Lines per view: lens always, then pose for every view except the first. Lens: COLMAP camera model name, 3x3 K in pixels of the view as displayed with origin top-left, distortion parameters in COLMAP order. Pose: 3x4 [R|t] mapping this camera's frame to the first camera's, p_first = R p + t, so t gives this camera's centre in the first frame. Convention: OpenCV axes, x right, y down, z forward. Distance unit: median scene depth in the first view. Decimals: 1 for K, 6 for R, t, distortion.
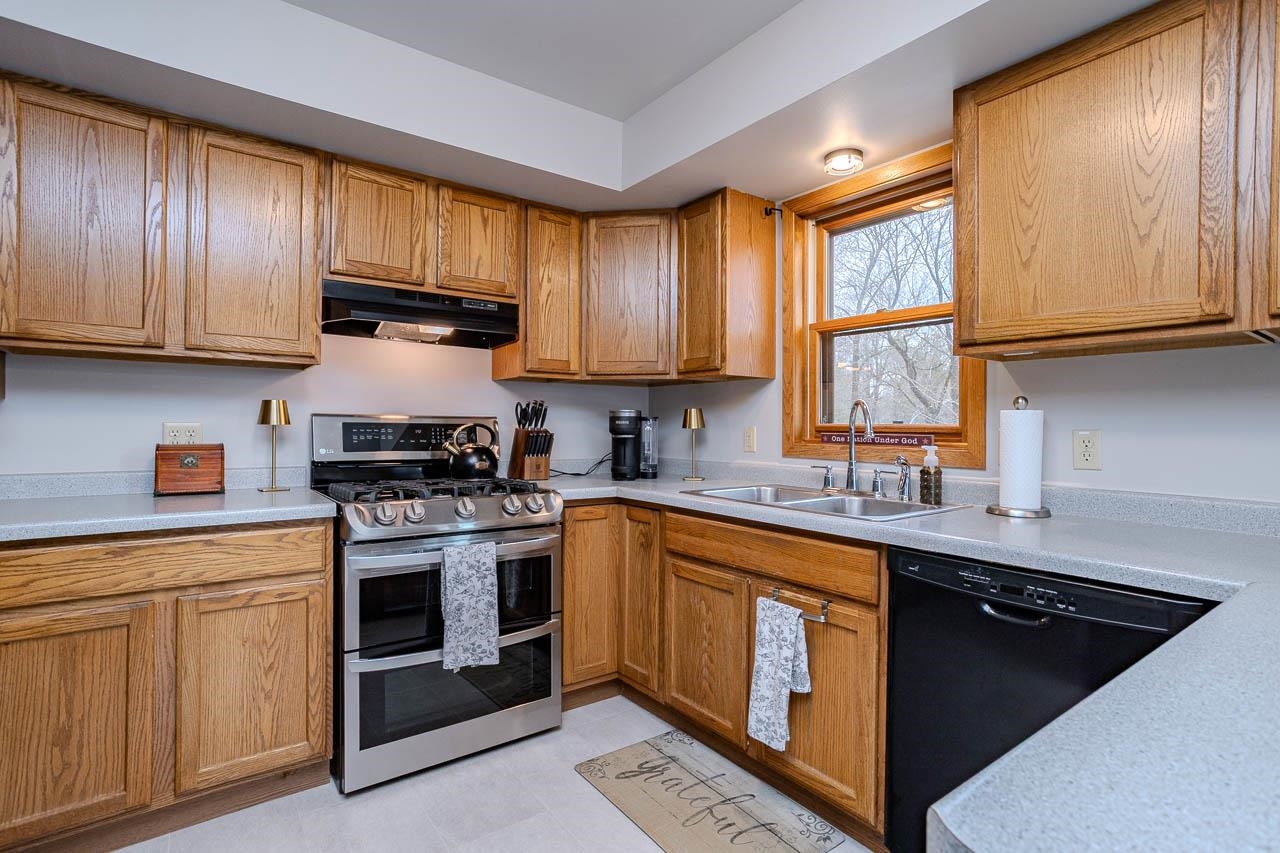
lens RADIAL K [[616.6, 0, 627.6], [0, 616.6, 428.3], [0, 0, 1]] dist [-0.035775, 0.010472]
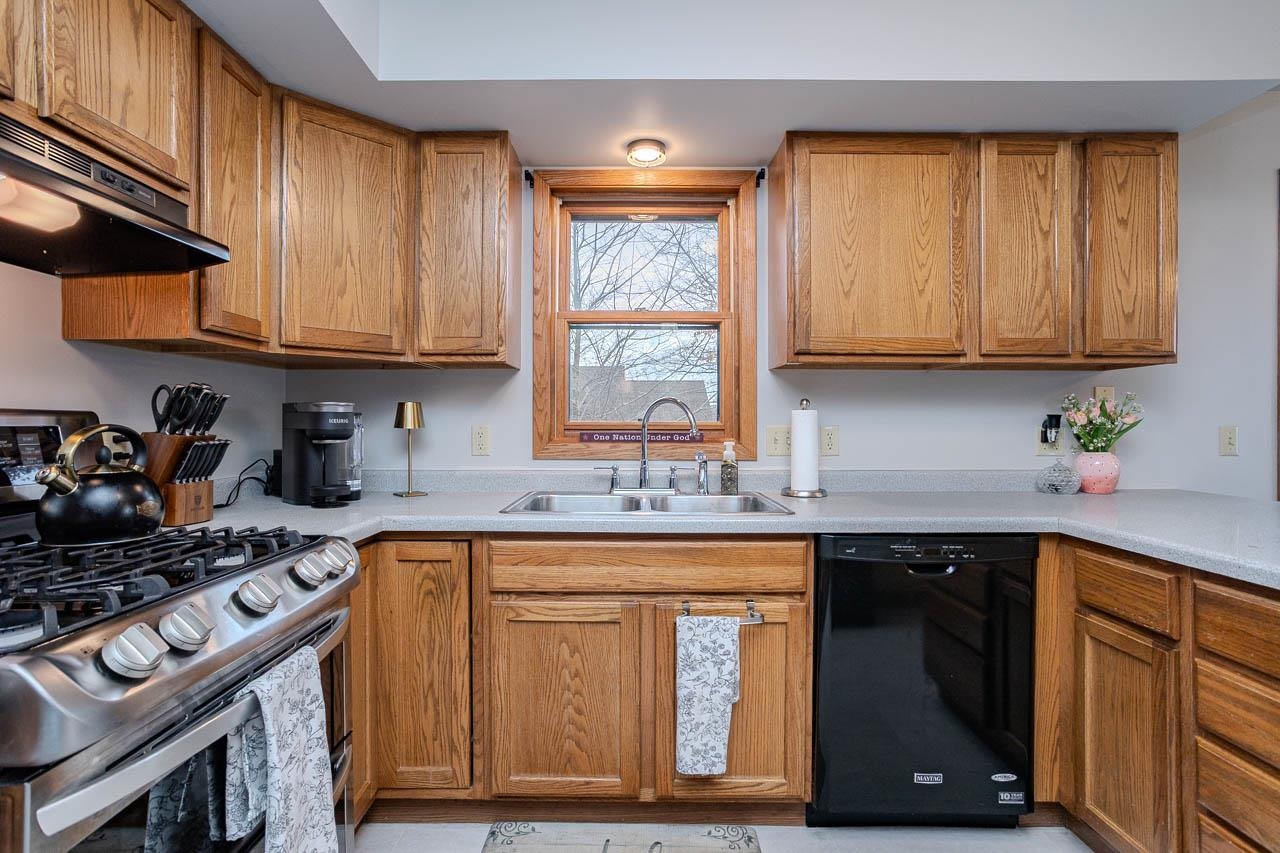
lens RADIAL K [[616.6, 0, 636.4], [0, 616.6, 425.8], [0, 0, 1]] dist [-0.035775, 0.010472]
pose [[0.587455, -0.011307, 0.809178, -0.440894], [0.007962, 0.999935, 0.008192, -0.008658], [-0.809218, 0.001630, 0.587506, 0.426757]]
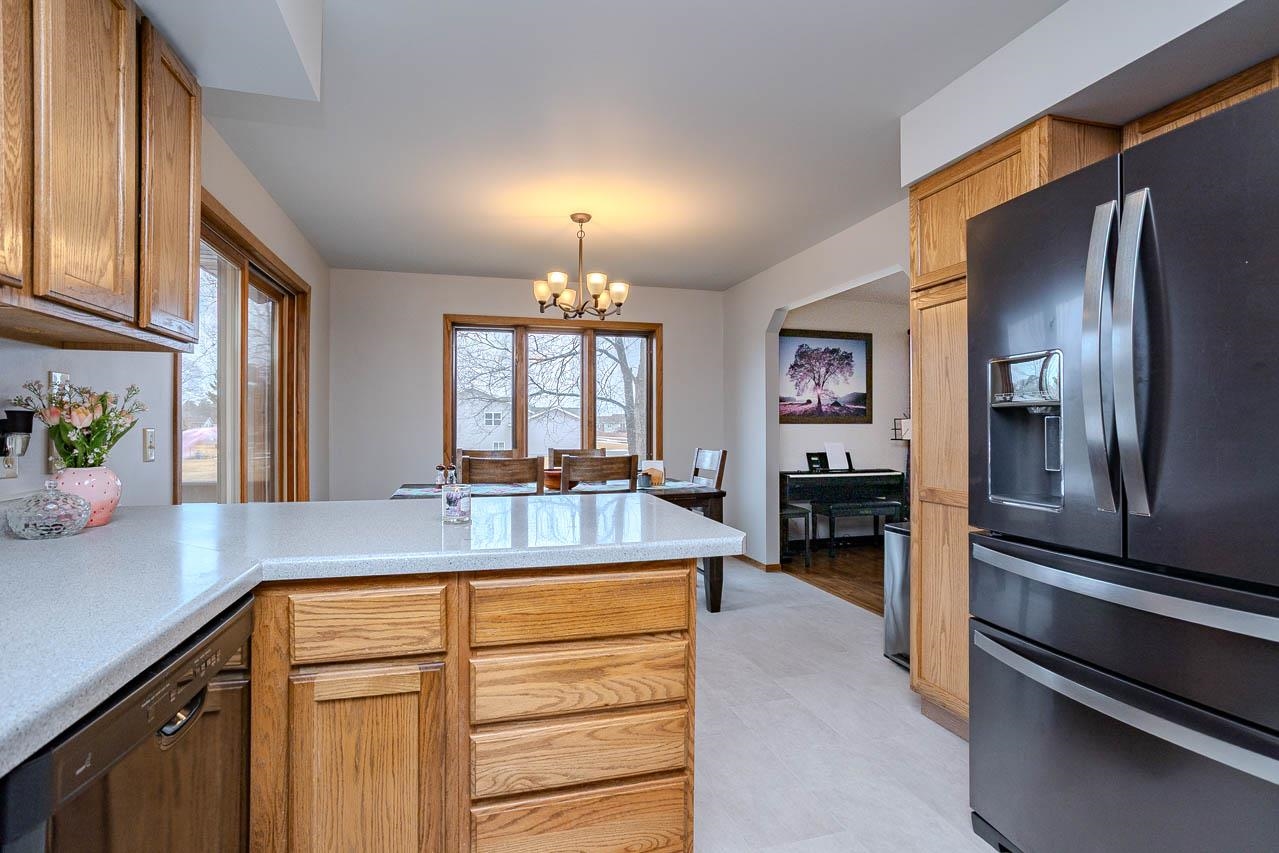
lens RADIAL K [[616.1, 0, 637.5], [0, 616.1, 427.3], [0, 0, 1]] dist [-0.035775, 0.010472]
pose [[-0.936432, -0.010336, 0.350697, -0.032926], [-0.008678, 0.999943, 0.006299, -0.006028], [-0.350742, 0.002855, -0.936468, 0.811177]]
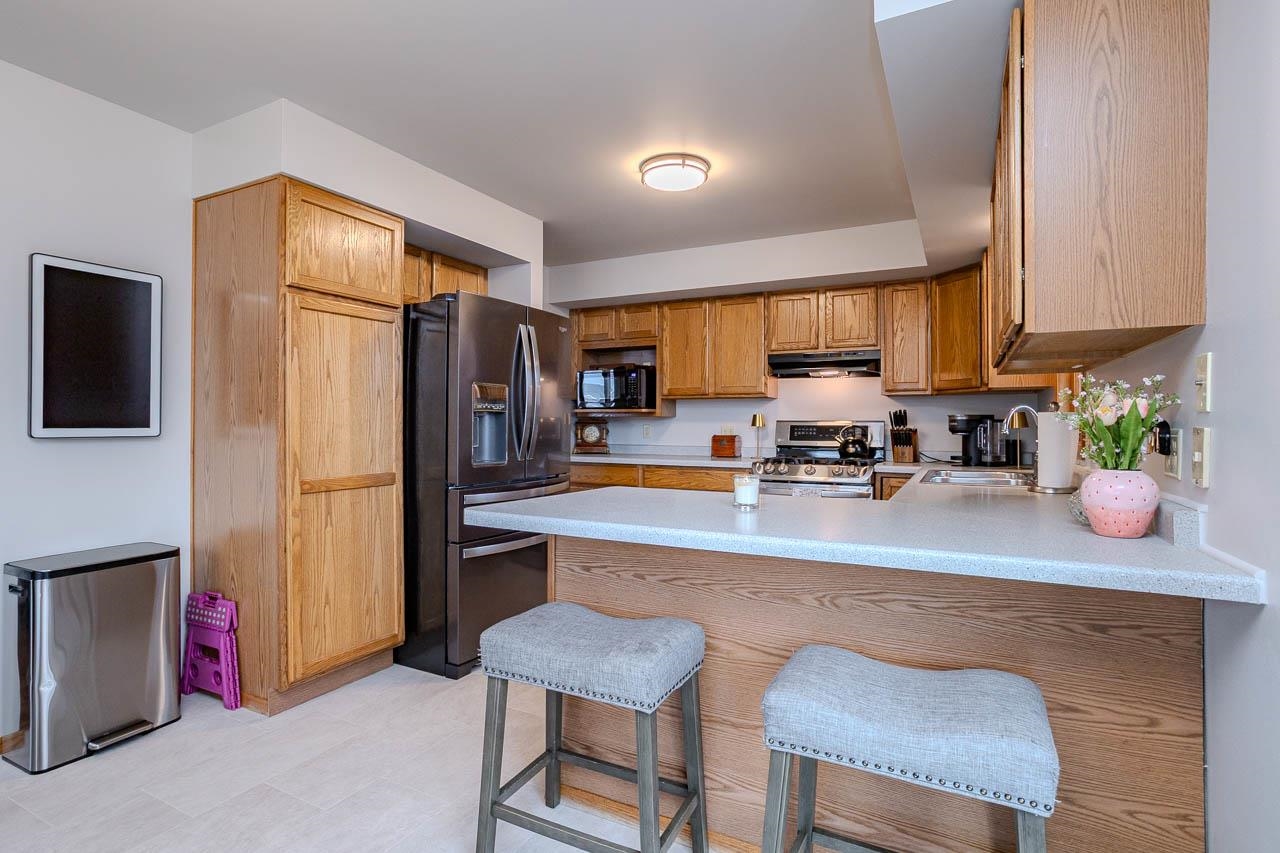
lens RADIAL K [[616.6, 0, 645.2], [0, 616.6, 425.0], [0, 0, 1]] dist [-0.035775, 0.010472]
pose [[0.452680, -0.006787, -0.891647, 1.107094], [-0.002328, 0.999959, -0.008793, 0.008670], [0.891670, 0.006056, 0.452646, -0.281704]]
